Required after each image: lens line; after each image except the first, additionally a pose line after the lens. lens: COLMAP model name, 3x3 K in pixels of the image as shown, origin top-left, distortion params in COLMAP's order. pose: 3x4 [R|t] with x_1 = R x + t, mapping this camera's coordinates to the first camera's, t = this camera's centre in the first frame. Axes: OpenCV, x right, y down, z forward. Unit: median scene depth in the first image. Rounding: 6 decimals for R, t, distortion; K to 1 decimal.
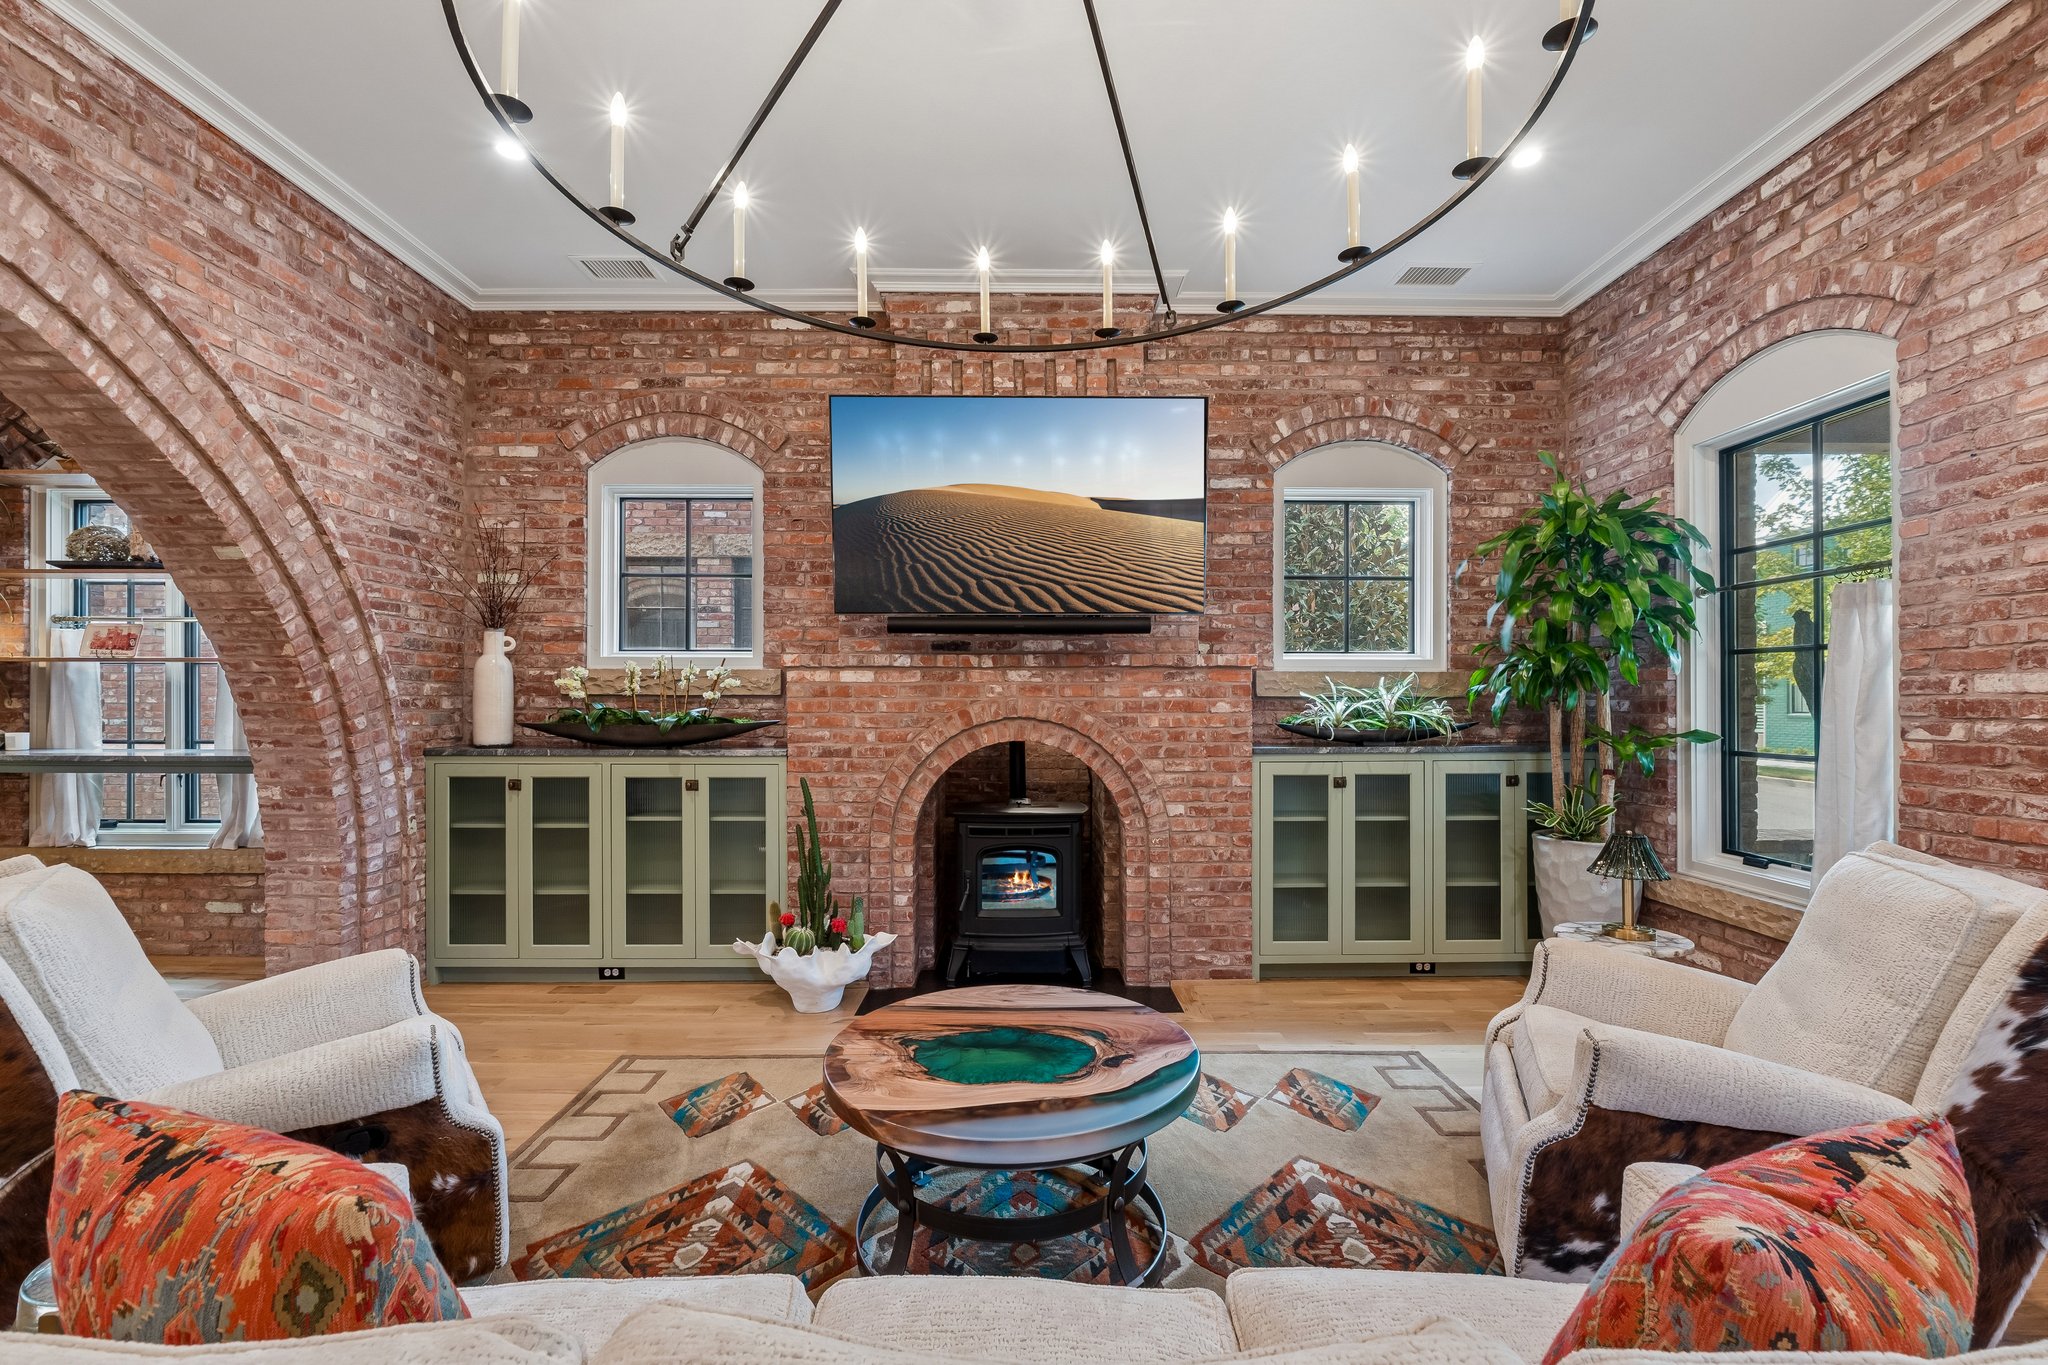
lens RADIAL K [[870.5, 0, 1020.2], [0, 870.5, 702.6], [0, 0, 1]] dist [-0.007887, -0.000863]
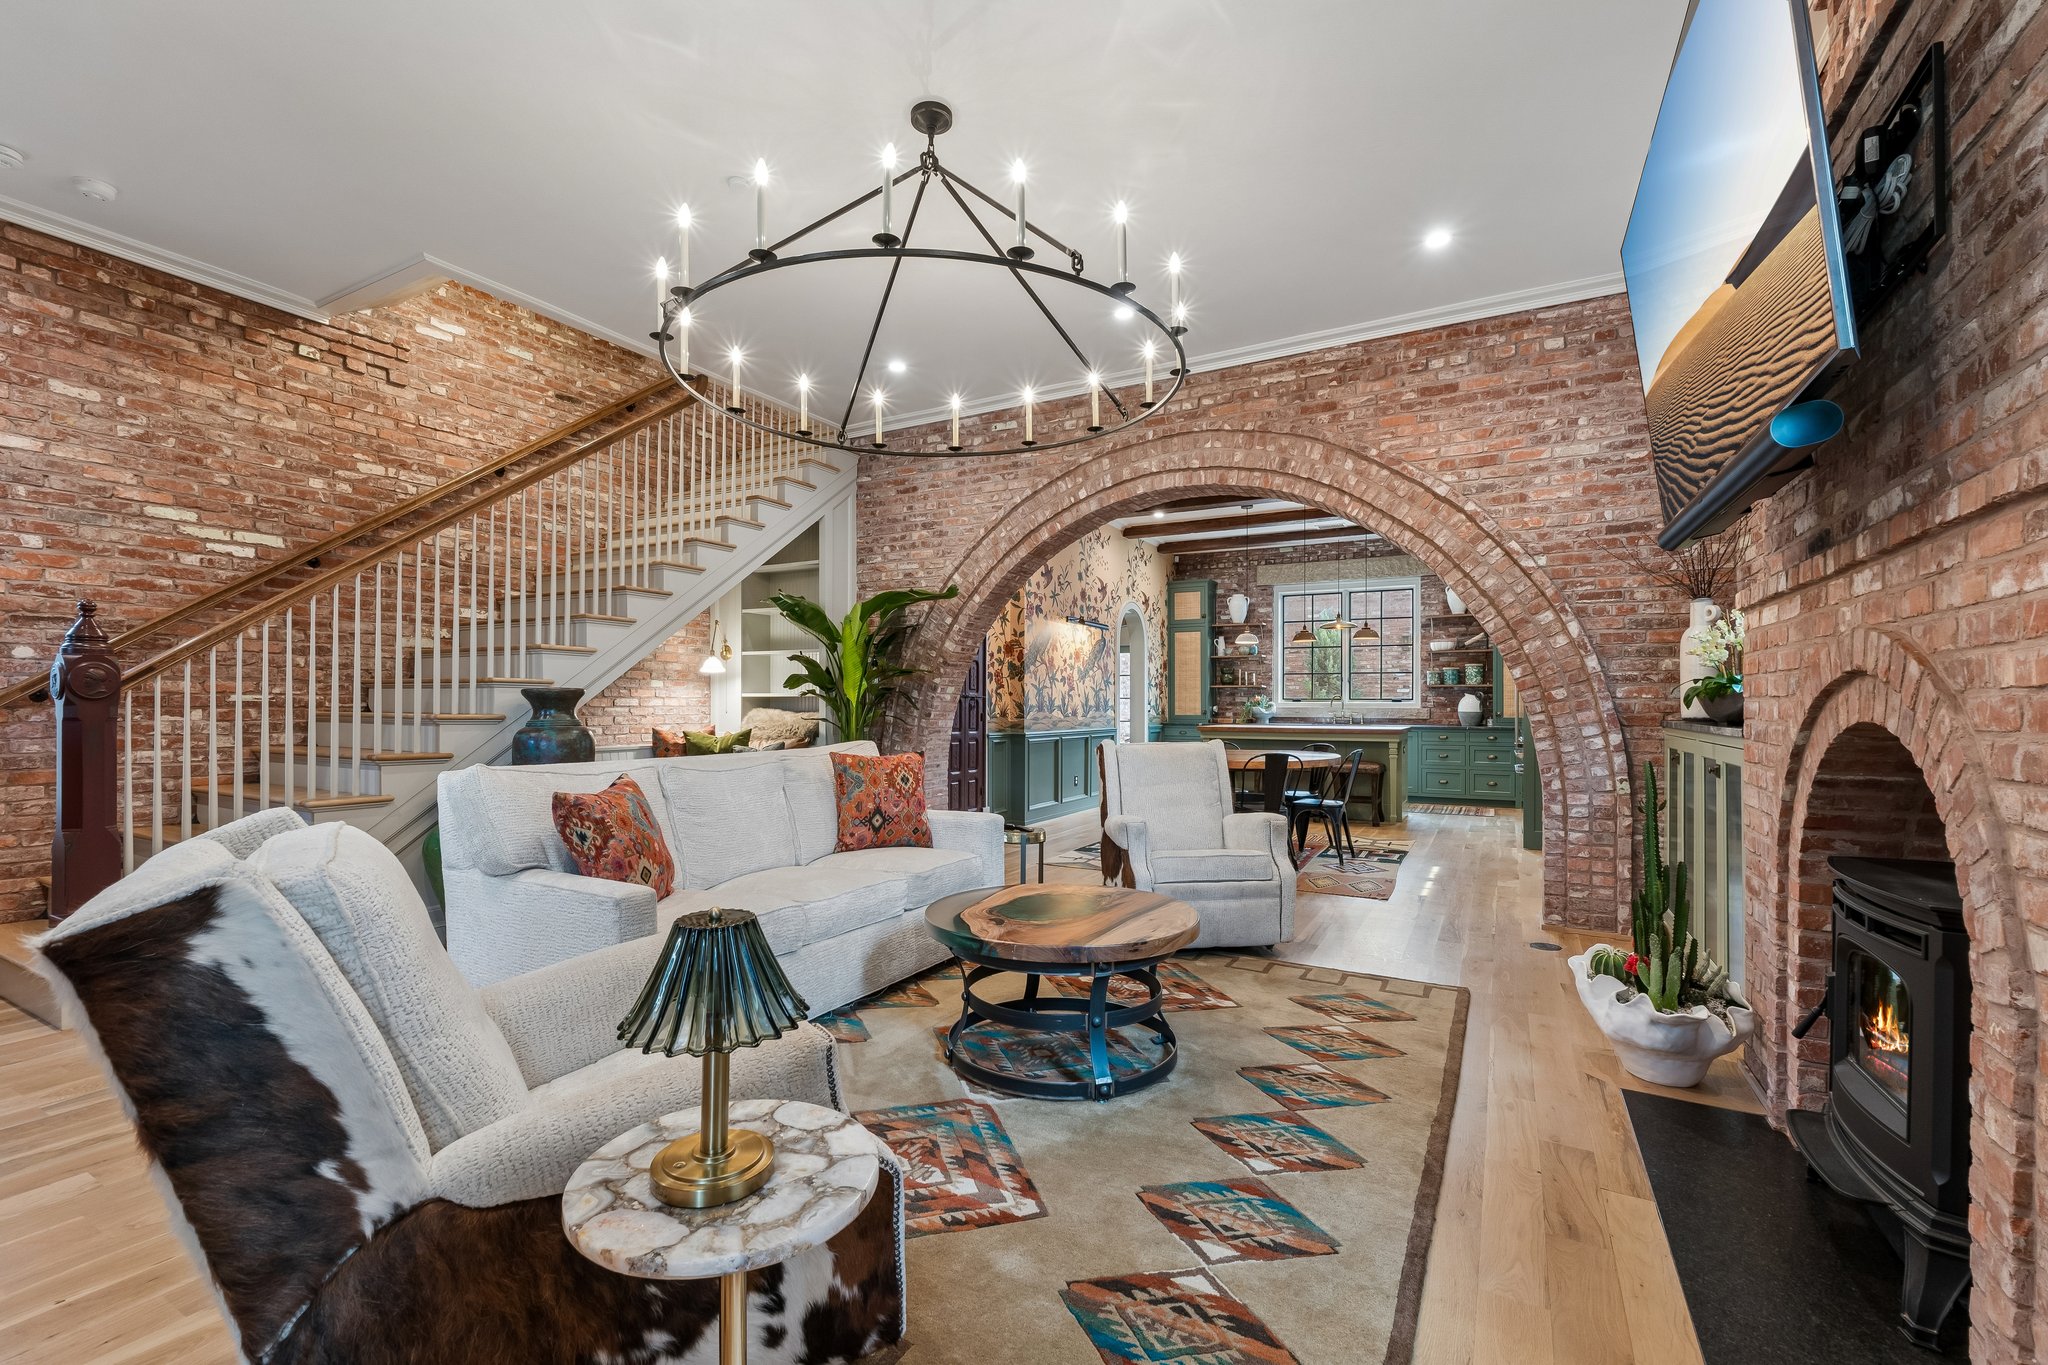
lens RADIAL K [[865.6, 0, 1028.7], [0, 865.6, 701.6], [0, 0, 1]] dist [-0.009866, -0.000132]
pose [[-0.485704, -0.005119, -0.874108, 0.617452], [-0.004773, 0.999983, -0.003204, 0.037371], [0.874110, 0.002616, -0.485721, 0.830023]]
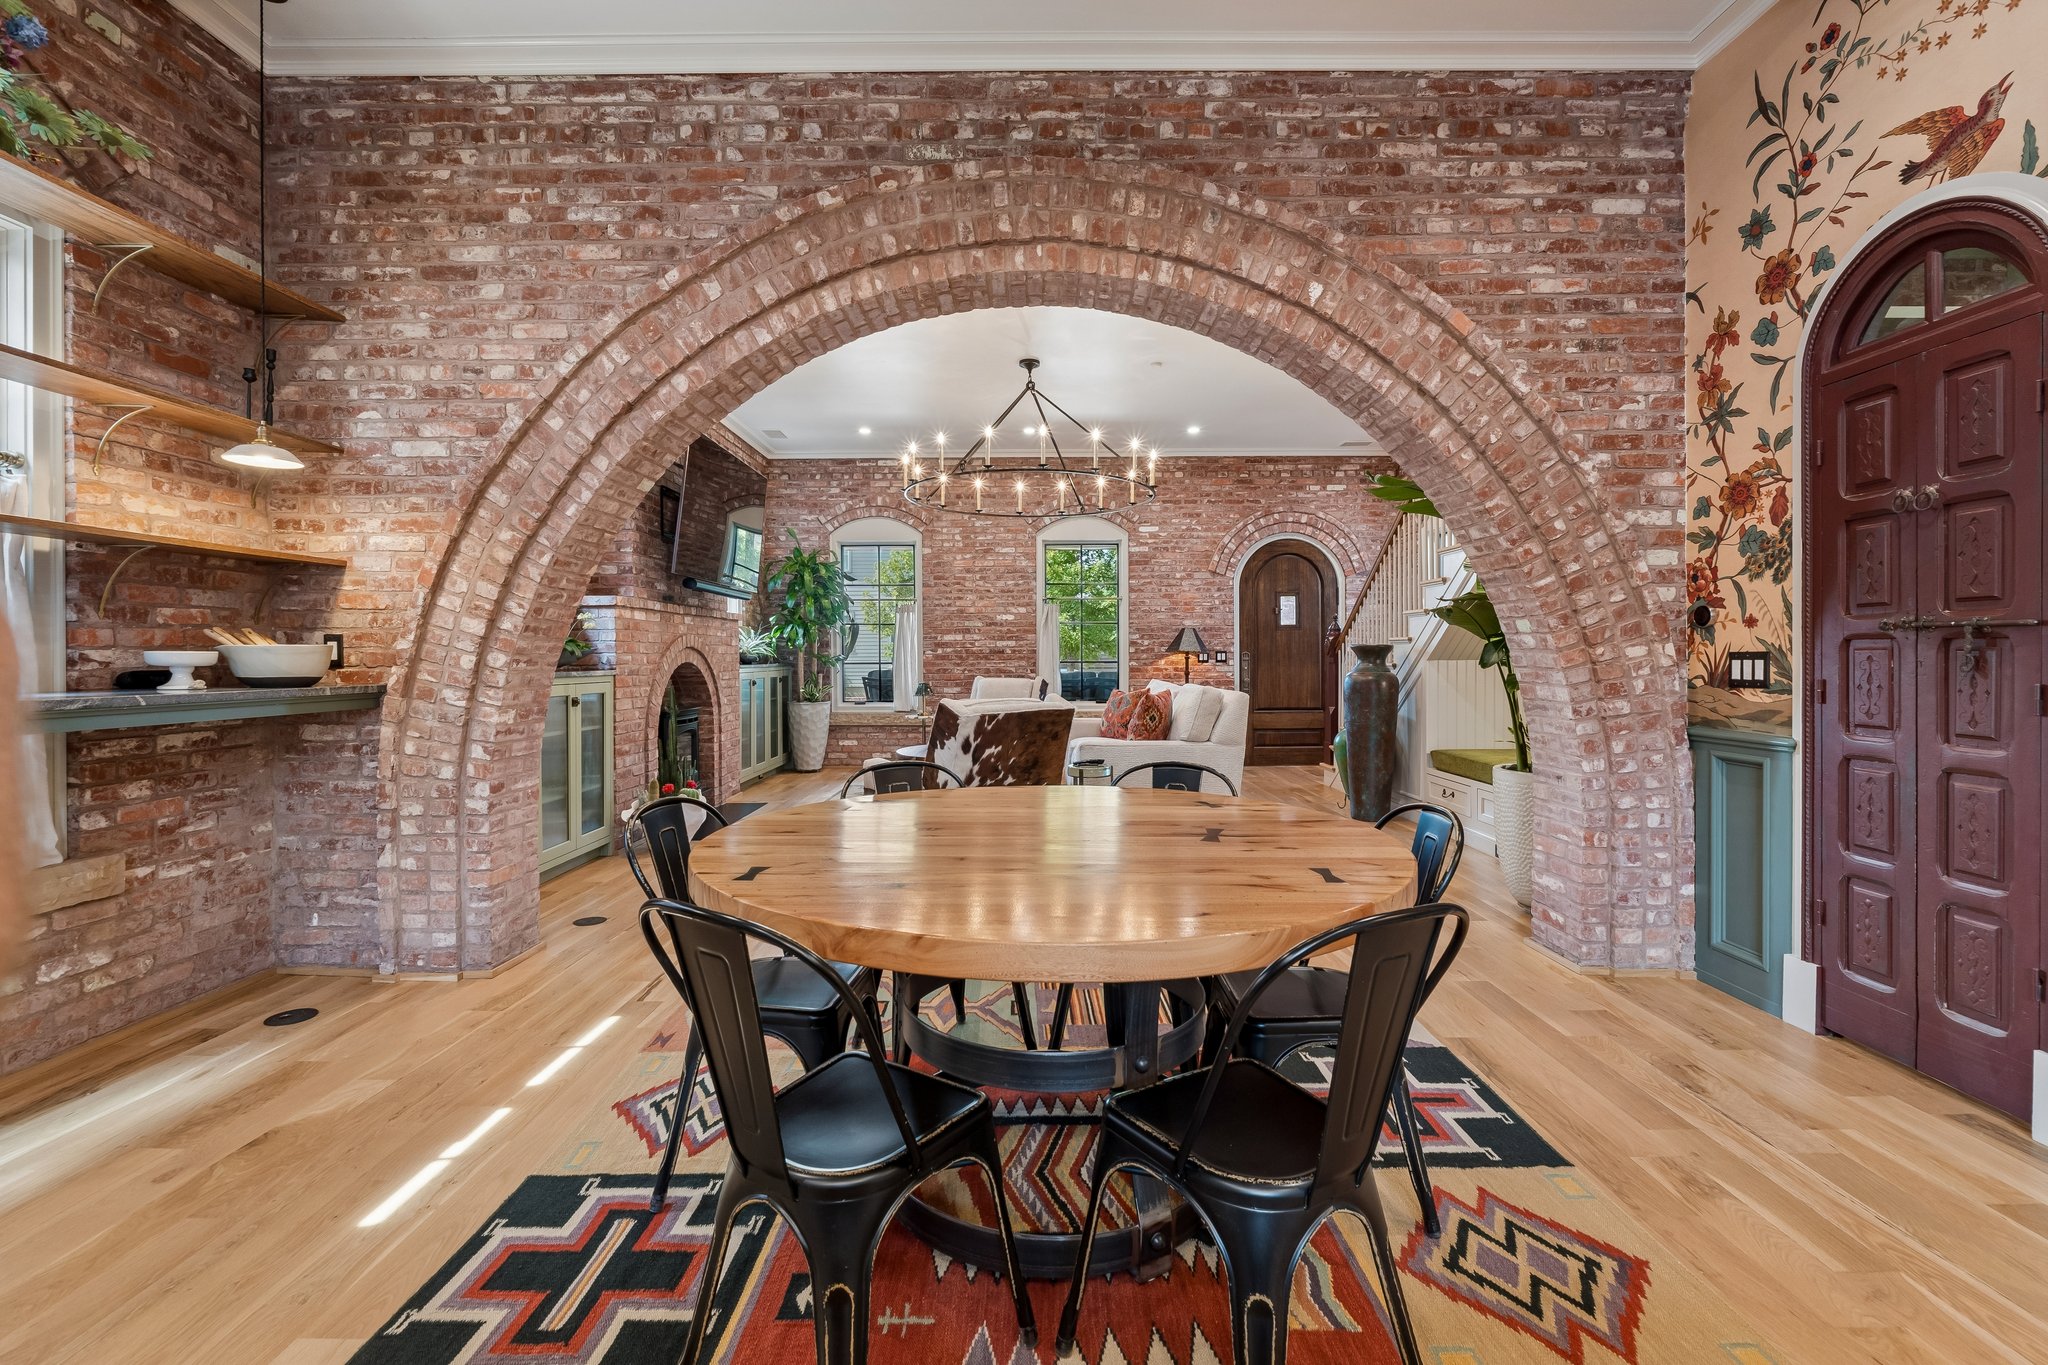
lens RADIAL K [[861.8, 0, 1028.5], [0, 861.8, 667.0], [0, 0, 1]] dist [-0.007147, -0.000633]
pose [[0.010356, -0.011558, 0.999880, -1.532950], [0.005962, 0.999916, 0.011496, 0.038073], [-0.999929, 0.005842, 0.010424, 0.374709]]
